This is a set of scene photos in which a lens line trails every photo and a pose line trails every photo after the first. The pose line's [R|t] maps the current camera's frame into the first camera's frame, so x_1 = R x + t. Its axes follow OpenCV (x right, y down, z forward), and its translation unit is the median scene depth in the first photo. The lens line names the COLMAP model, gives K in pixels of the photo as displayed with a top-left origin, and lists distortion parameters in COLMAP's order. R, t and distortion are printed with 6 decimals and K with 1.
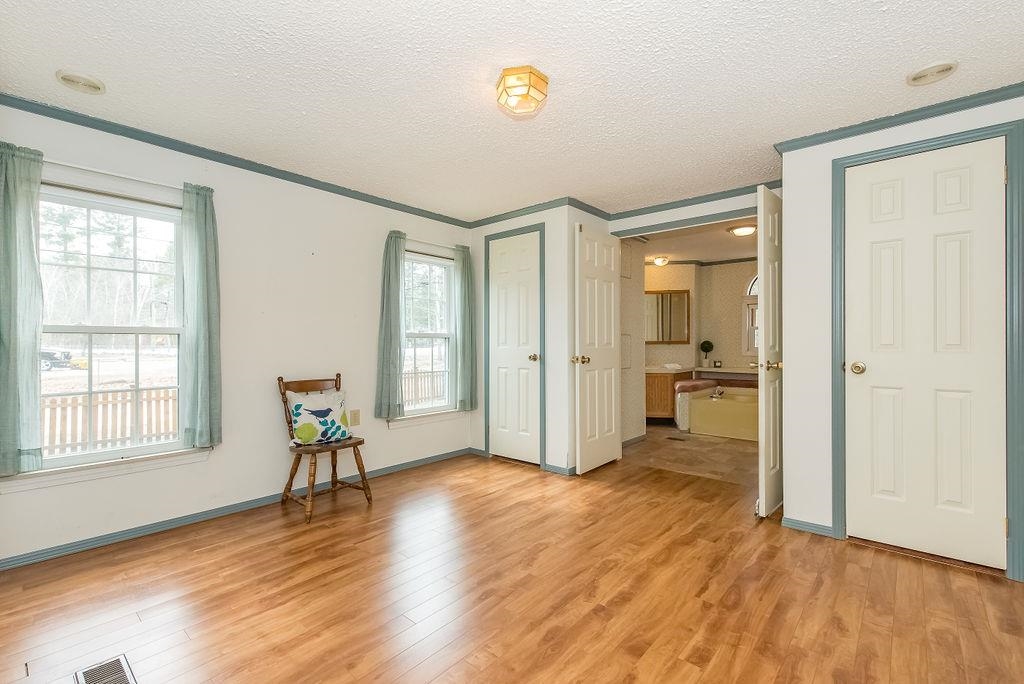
lens RADIAL K [[457.2, 0, 506.6], [0, 457.2, 337.2], [0, 0, 1]] dist [0.008806, -0.003339]
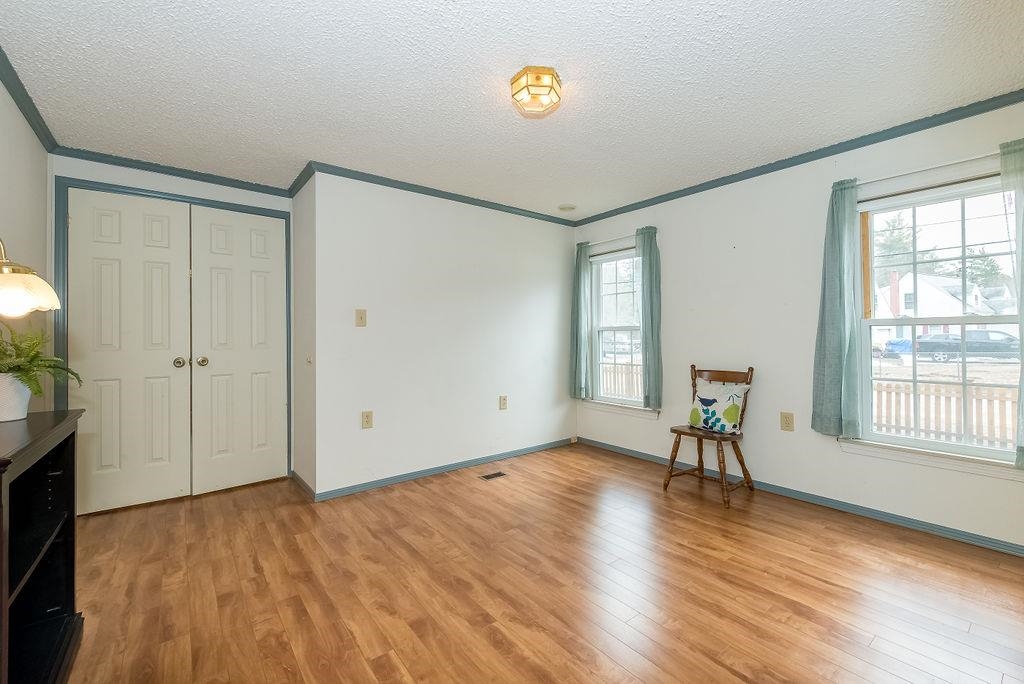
lens RADIAL K [[437.5, 0, 516.8], [0, 437.5, 332.1], [0, 0, 1]] dist [-0.002107, -0.000329]
pose [[-0.188961, -0.008939, -0.981944, 0.659796], [0.015202, 0.999812, -0.012027, 0.011699], [0.981867, -0.017200, -0.188789, 0.761020]]
